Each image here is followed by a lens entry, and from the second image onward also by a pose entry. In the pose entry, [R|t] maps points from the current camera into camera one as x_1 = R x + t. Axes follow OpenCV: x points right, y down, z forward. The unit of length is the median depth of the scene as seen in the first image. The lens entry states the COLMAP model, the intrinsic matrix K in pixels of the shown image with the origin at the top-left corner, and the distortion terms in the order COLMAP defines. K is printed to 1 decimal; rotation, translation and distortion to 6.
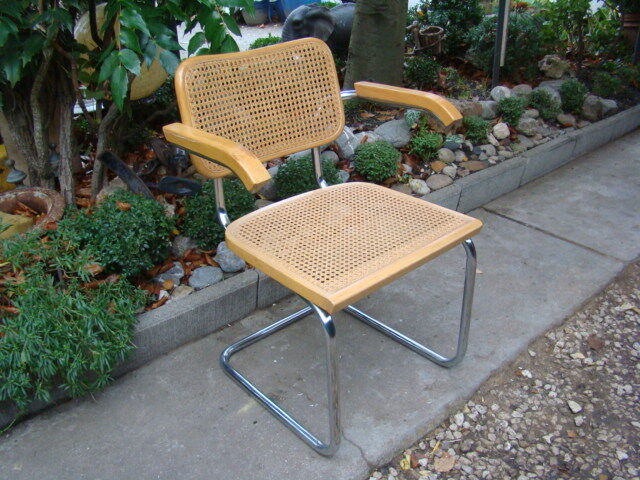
lens RADIAL K [[587.1, 0, 320.5], [0, 587.1, 236.4], [0, 0, 1]] dist [-0.112989, 0.000000]
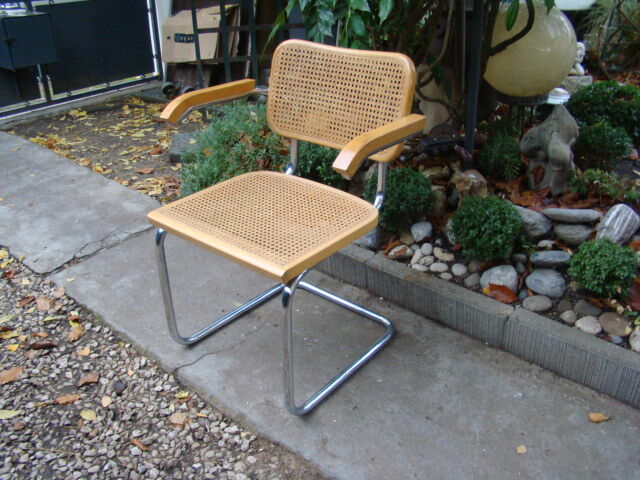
lens RADIAL K [[587.1, 0, 324.4], [0, 587.1, 240.6], [0, 0, 1]] dist [-0.112989, 0.000000]
pose [[0.164476, 0.492203, -0.854800, 0.871448], [-0.450346, 0.808480, 0.378878, -0.369871], [0.877574, 0.322640, 0.354638, 0.596920]]
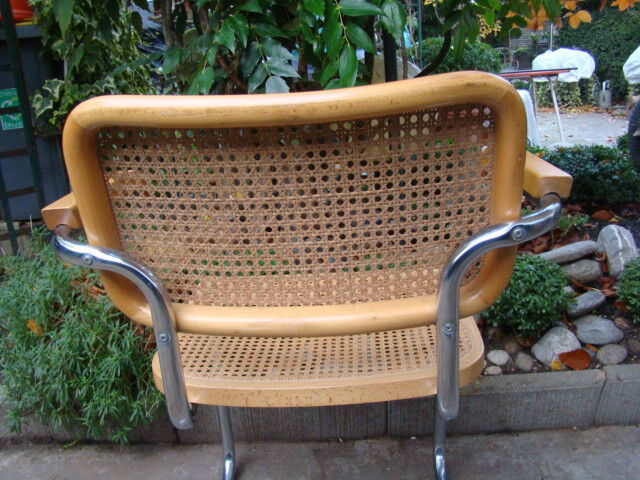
lens RADIAL K [[587.1, 0, 324.0], [0, 587.1, 254.2], [0, 0, 1]] dist [-0.112989, 0.000000]
pose [[0.743056, 0.183879, -0.643472, 0.307058], [-0.272436, 0.961347, -0.039883, -0.053079], [0.611266, 0.204940, 0.764430, 0.387621]]
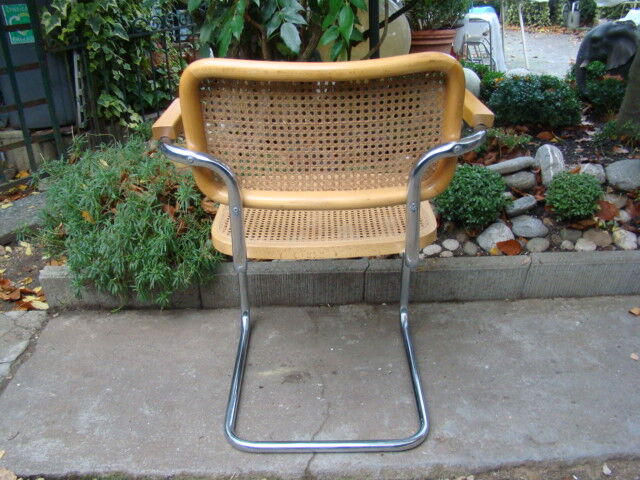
lens RADIAL K [[587.1, 0, 322.2], [0, 587.1, 243.5], [0, 0, 1]] dist [-0.112989, 0.000000]
pose [[0.772138, 0.277484, -0.571669, 0.426953], [-0.289562, 0.954435, 0.072171, -0.021965], [0.565647, 0.109807, 0.817304, 0.172197]]
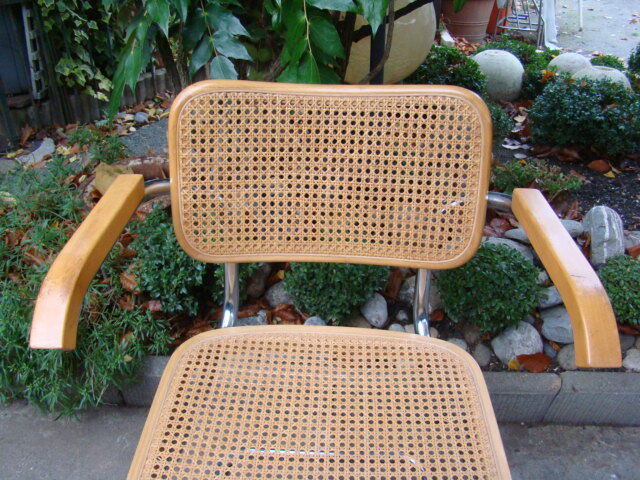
lens RADIAL K [[587.1, 0, 327.6], [0, 587.1, 250.2], [0, 0, 1]] dist [-0.112989, 0.000000]
pose [[0.730916, 0.407424, -0.547510, 0.238129], [-0.346922, 0.912676, 0.216024, -0.256566], [0.587713, 0.032048, 0.808435, 0.450338]]
